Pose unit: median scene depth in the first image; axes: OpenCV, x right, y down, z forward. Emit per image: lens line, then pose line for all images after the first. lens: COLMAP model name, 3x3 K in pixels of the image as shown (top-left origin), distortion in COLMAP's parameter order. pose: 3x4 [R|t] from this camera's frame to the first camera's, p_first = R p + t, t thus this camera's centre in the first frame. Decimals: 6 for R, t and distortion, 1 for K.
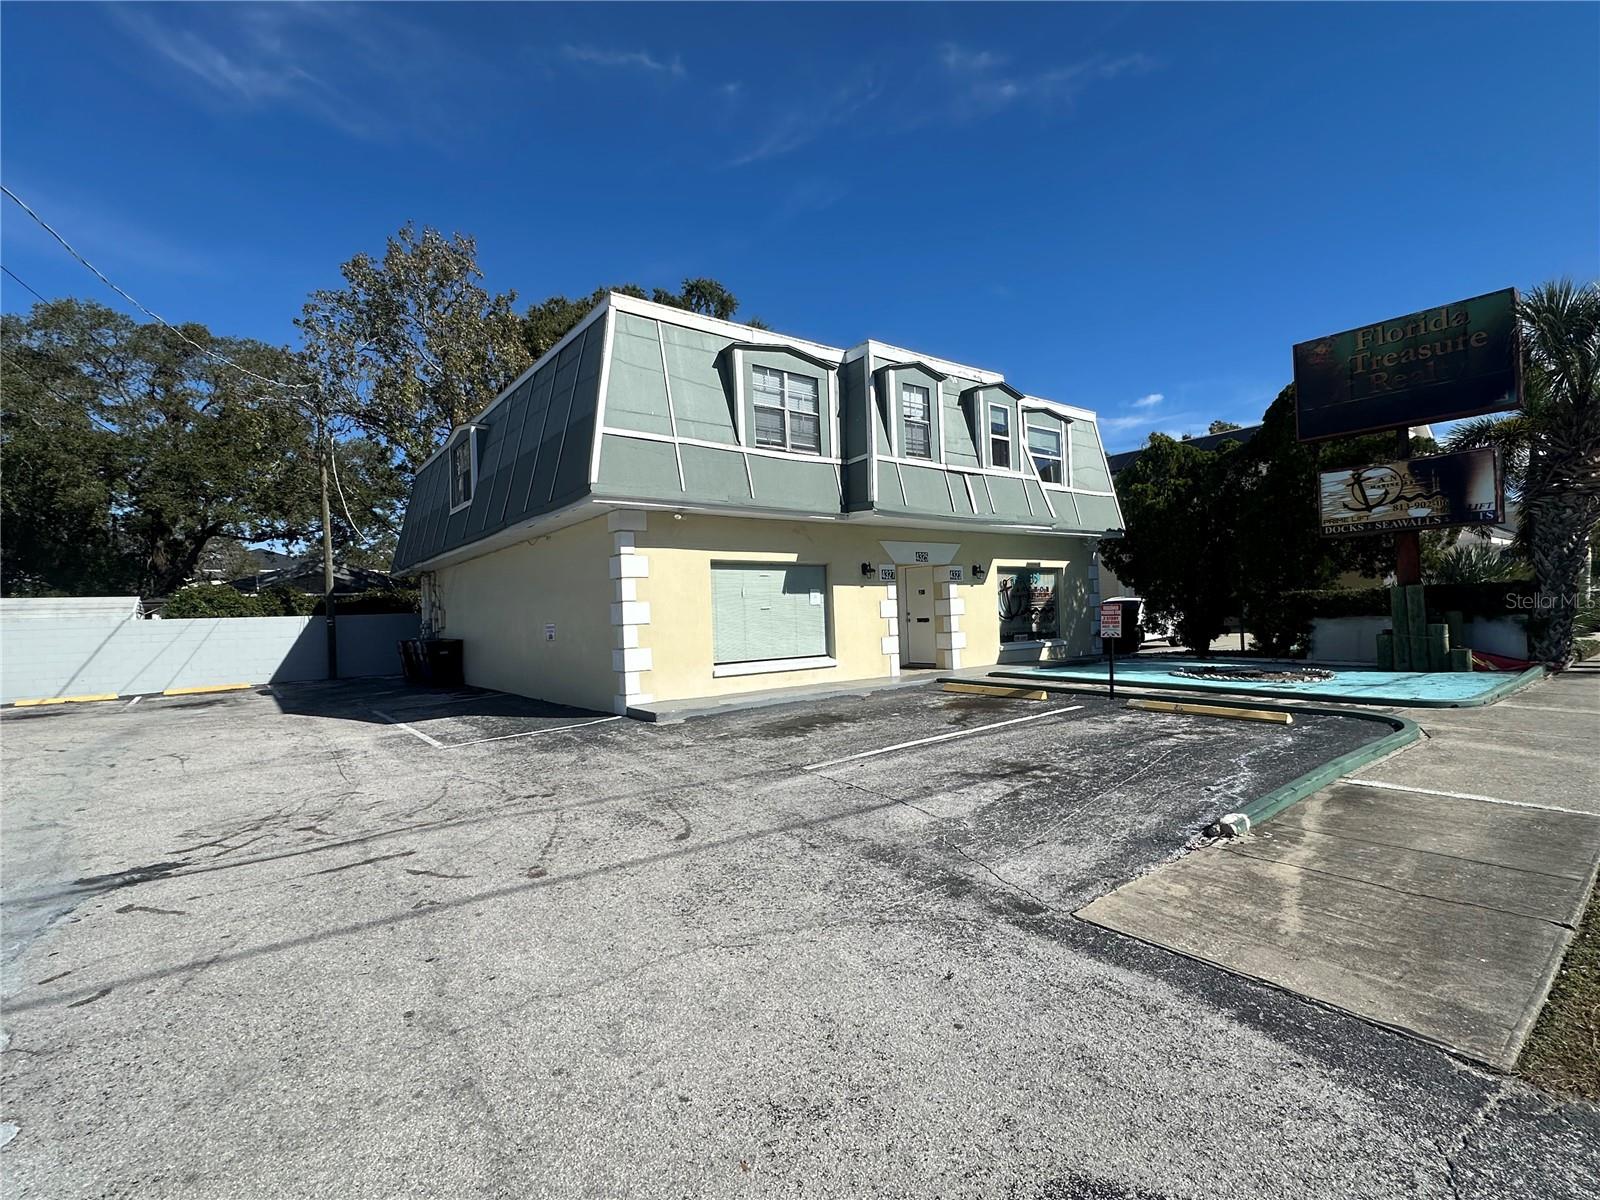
lens RADIAL K [[744.1, 0, 798.2], [0, 744.1, 604.3], [0, 0, 1]] dist [-0.005646, 0.001556]
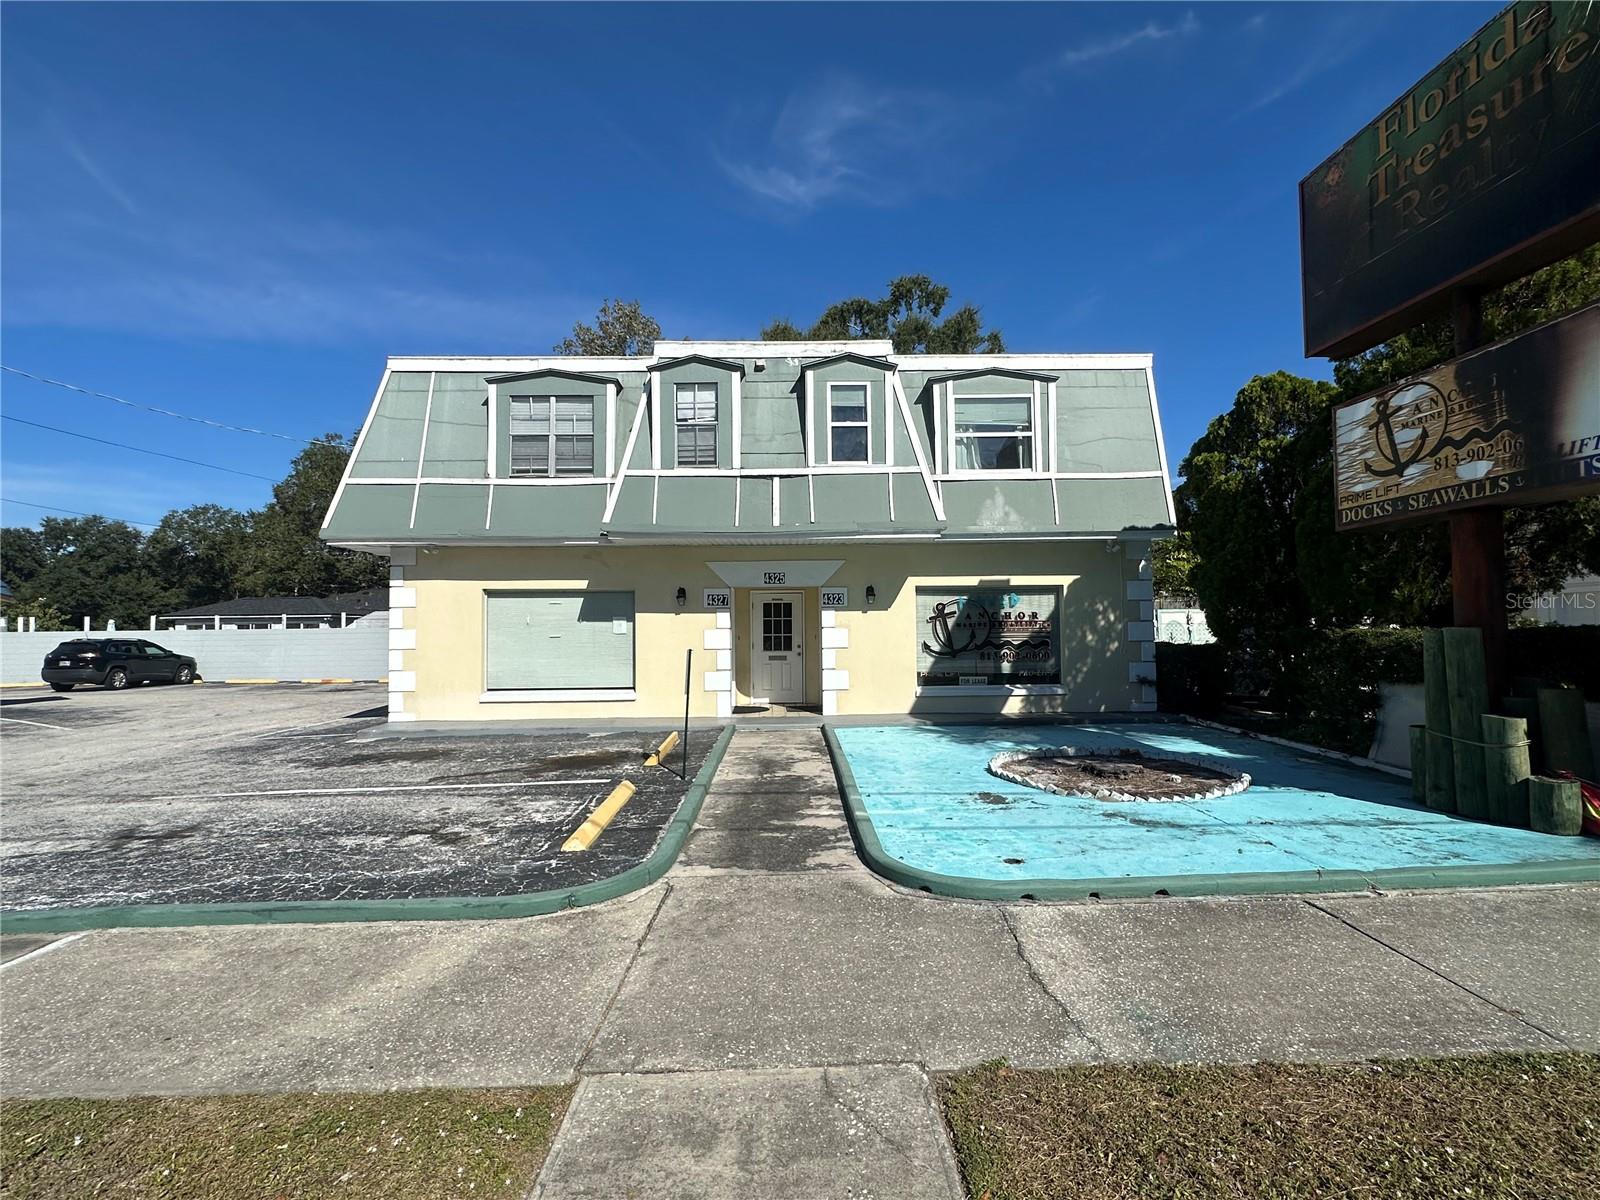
lens RADIAL K [[744.1, 0, 797.5], [0, 744.1, 603.9], [0, 0, 1]] dist [-0.005646, 0.001556]
pose [[0.806720, 0.004398, -0.590918, 0.712307], [-0.009157, 0.999945, -0.005059, -0.031725], [0.590863, 0.009492, 0.806716, 0.349948]]
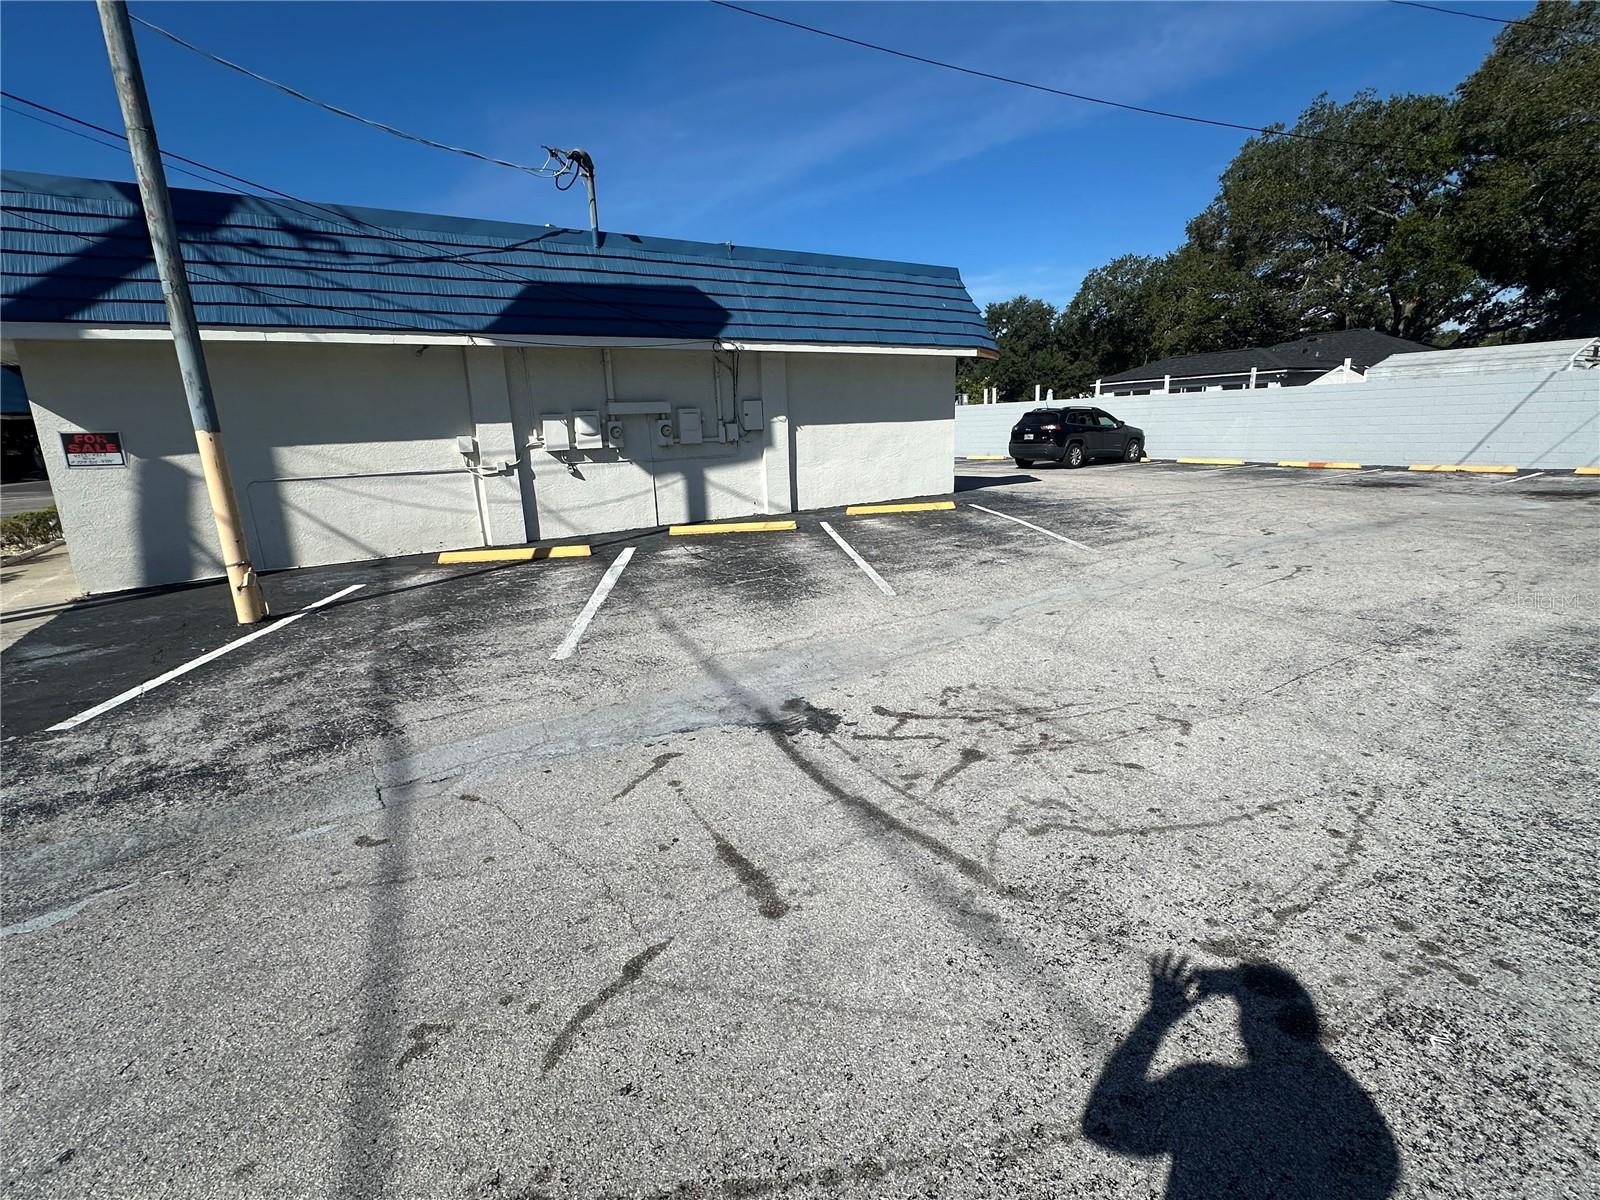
lens RADIAL K [[744.1, 0, 800.6], [0, 744.1, 606.0], [0, 0, 1]] dist [-0.005646, 0.001556]
pose [[-0.080877, 0.276048, -0.957735, -0.040221], [0.055965, 0.960625, 0.272154, 0.002967], [0.995152, -0.031588, -0.093142, 0.393372]]
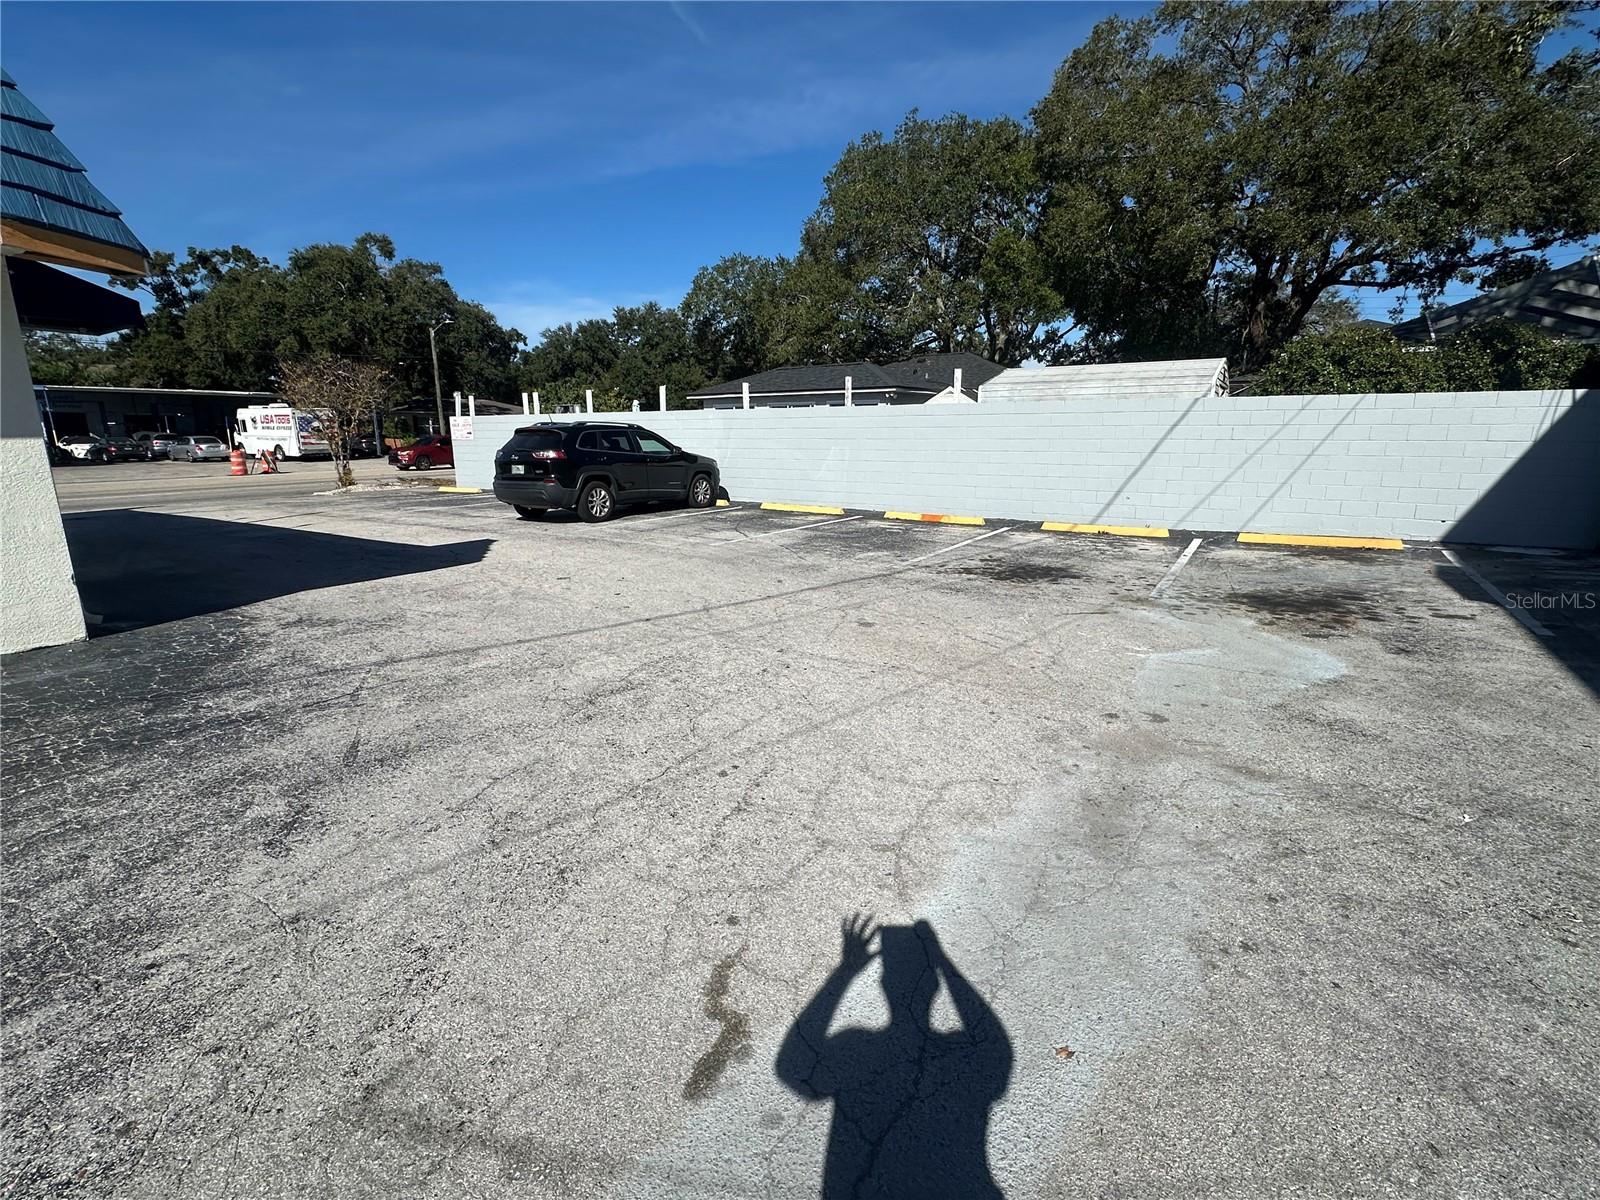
lens RADIAL K [[744.1, 0, 803.9], [0, 744.1, 605.6], [0, 0, 1]] dist [-0.005646, 0.001556]
pose [[0.333830, 0.249481, -0.909020, -0.651016], [0.005325, 0.963826, 0.266478, 0.031611], [0.942618, -0.093799, 0.320426, 0.746548]]
